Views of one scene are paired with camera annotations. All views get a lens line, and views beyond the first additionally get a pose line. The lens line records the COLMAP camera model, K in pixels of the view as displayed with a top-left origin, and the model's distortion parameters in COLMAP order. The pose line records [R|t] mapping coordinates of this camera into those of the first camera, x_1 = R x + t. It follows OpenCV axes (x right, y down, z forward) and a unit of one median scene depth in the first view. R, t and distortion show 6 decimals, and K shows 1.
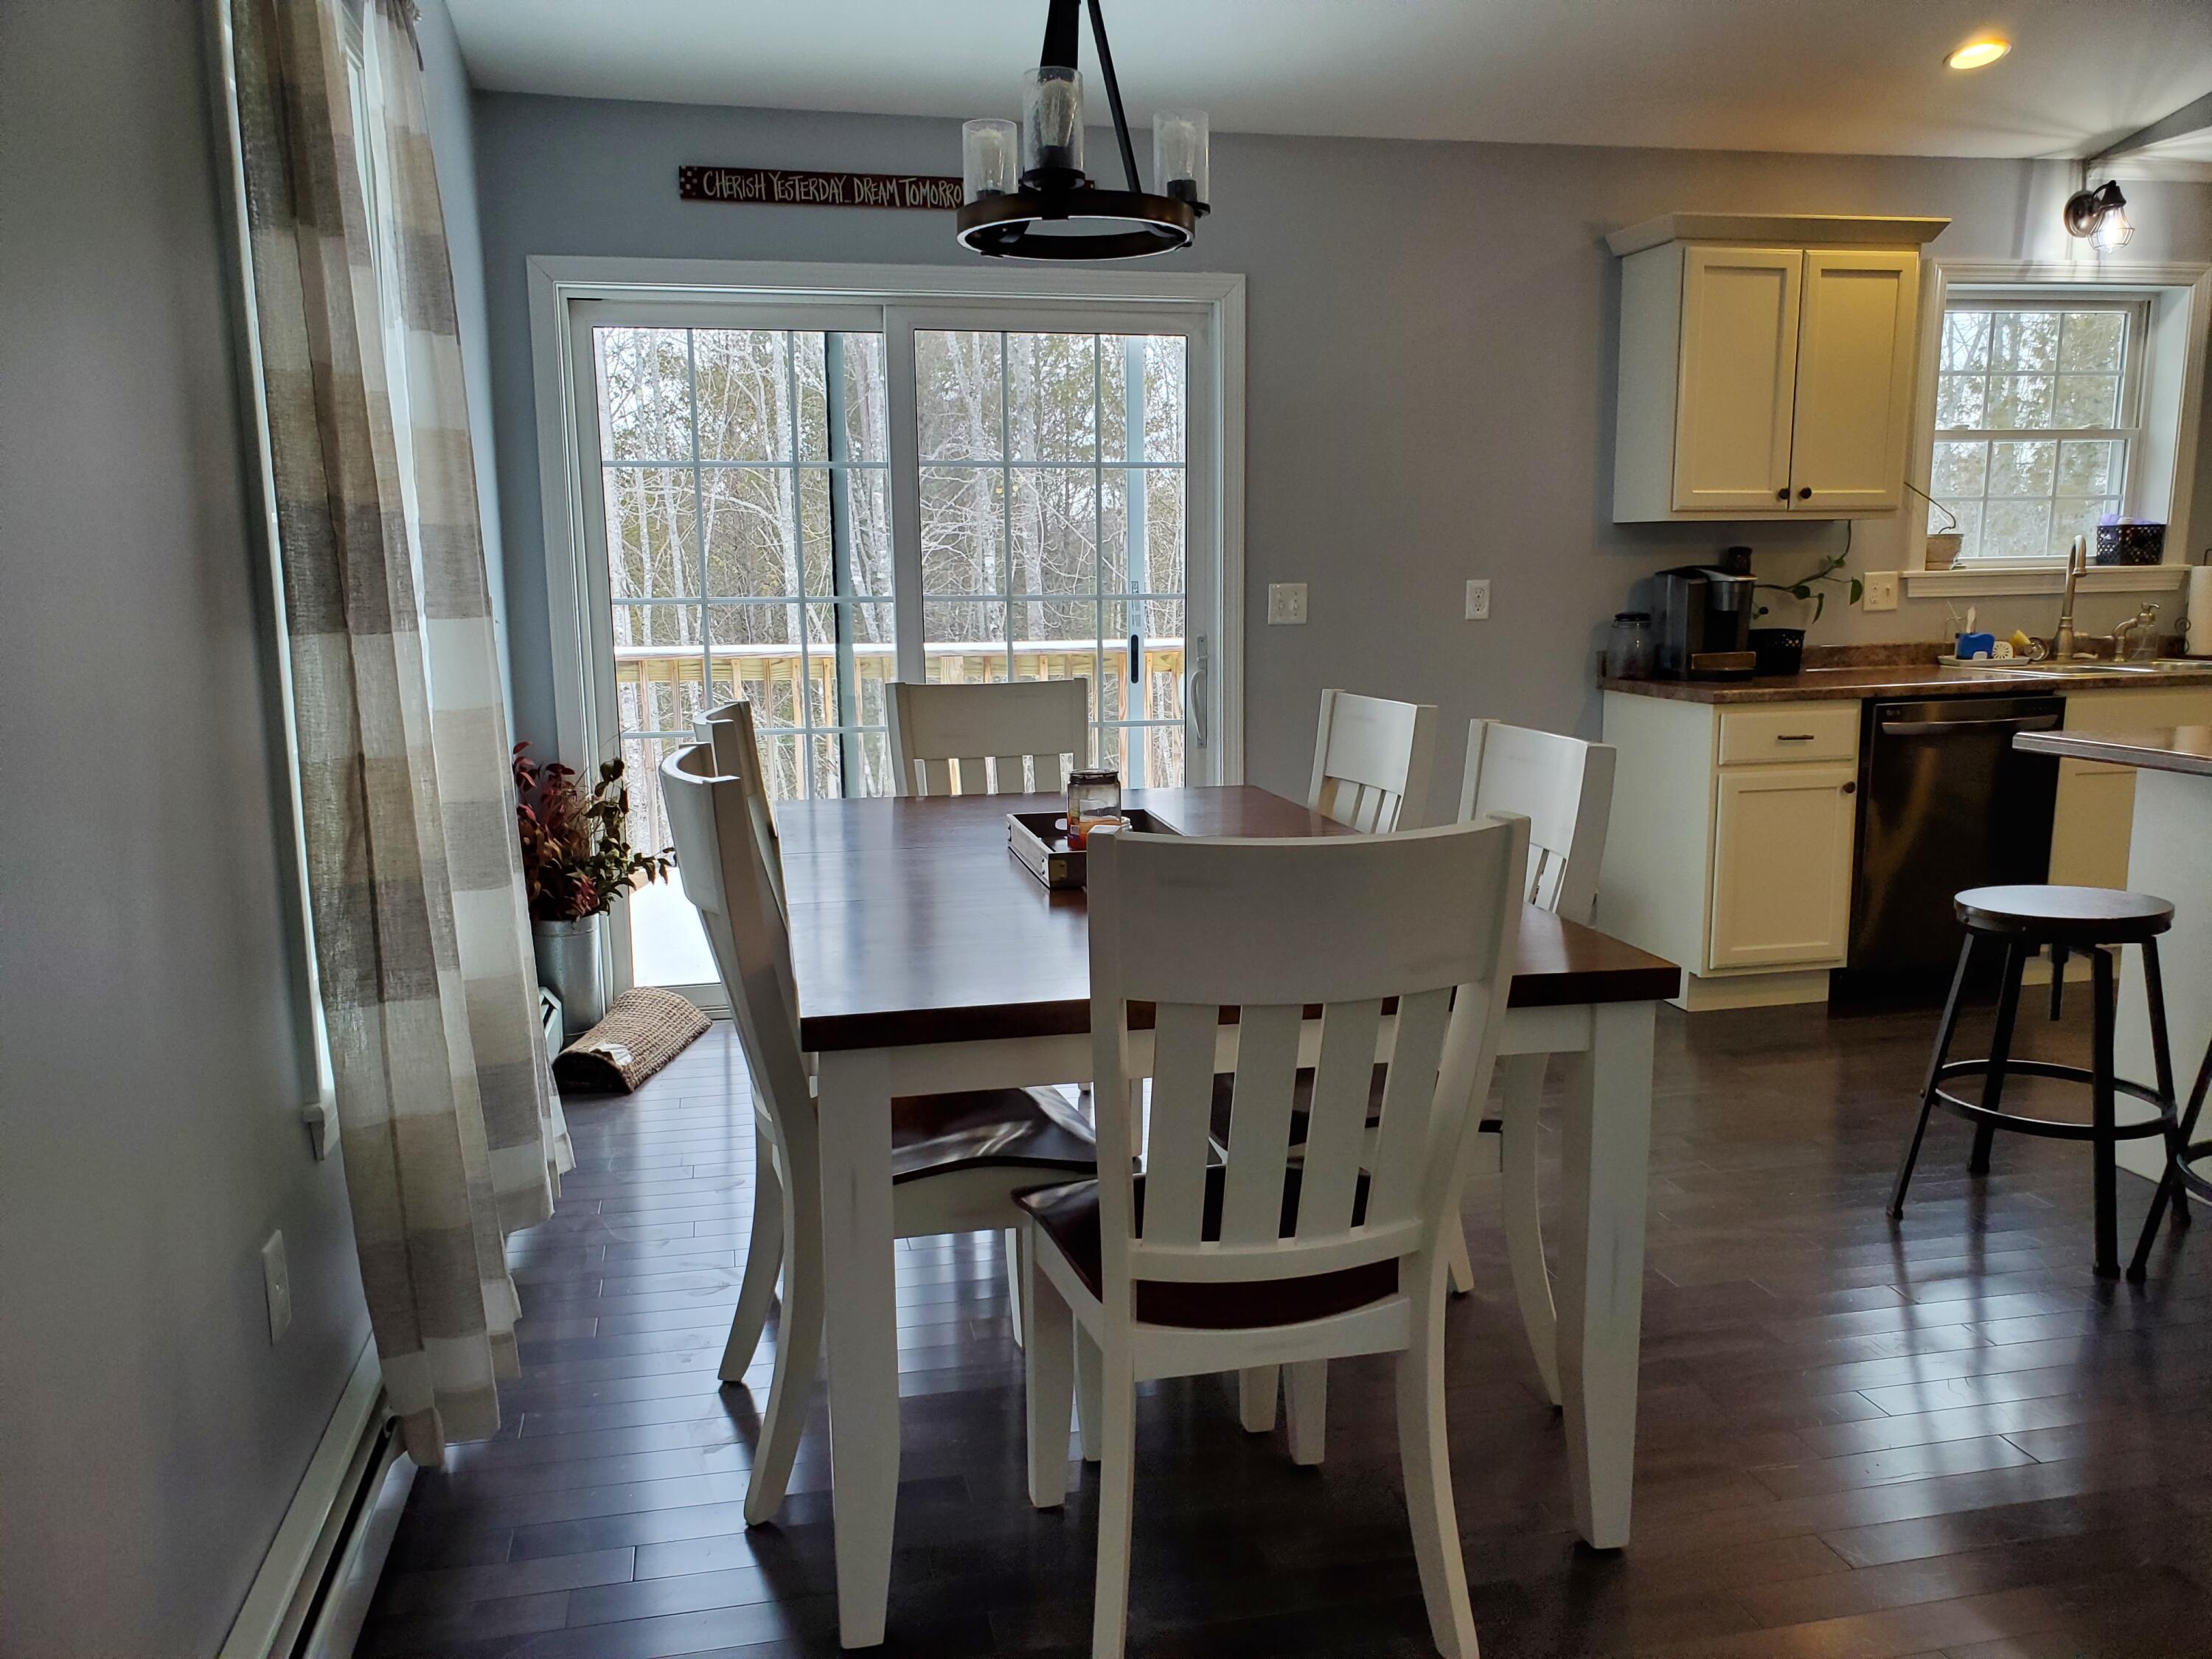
lens RADIAL K [[1707.5, 0, 1101.5], [0, 1707.5, 841.8], [0, 0, 1]] dist [-0.004341, 0.022871]
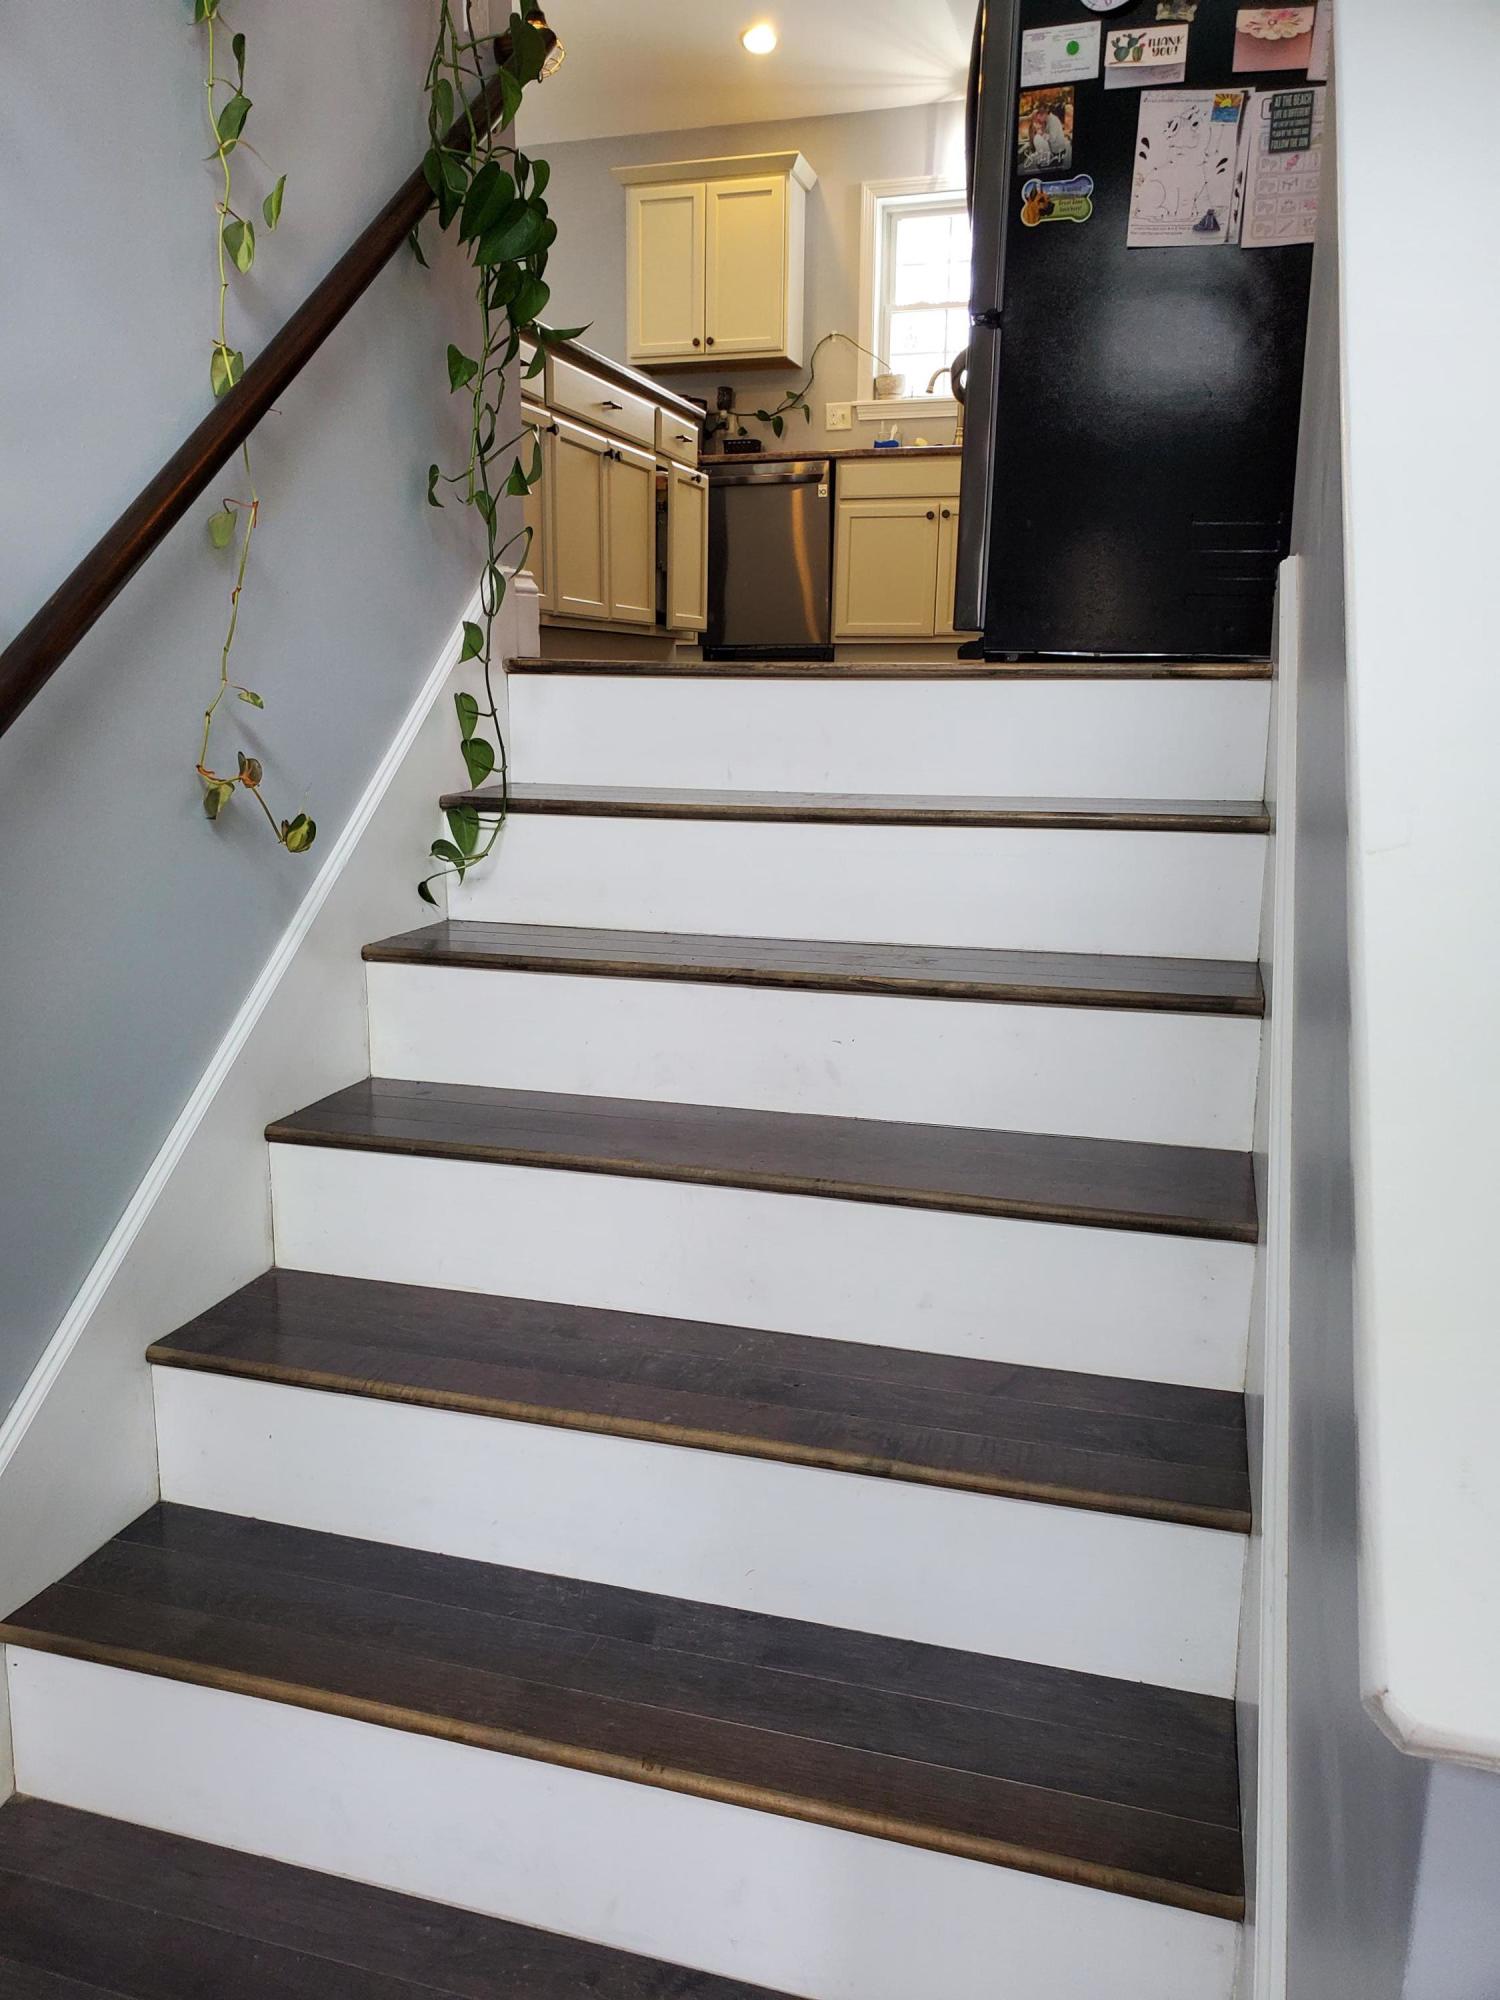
lens RADIAL K [[1543.9, 0, 748.8], [0, 1543.9, 997.5], [0, 0, 1]] dist [-0.004341, 0.022871]
pose [[0.882431, 0.114223, -0.456365, 1.130432], [-0.092768, 0.993278, 0.069229, 0.291639], [0.461205, -0.018754, 0.887095, -0.266574]]
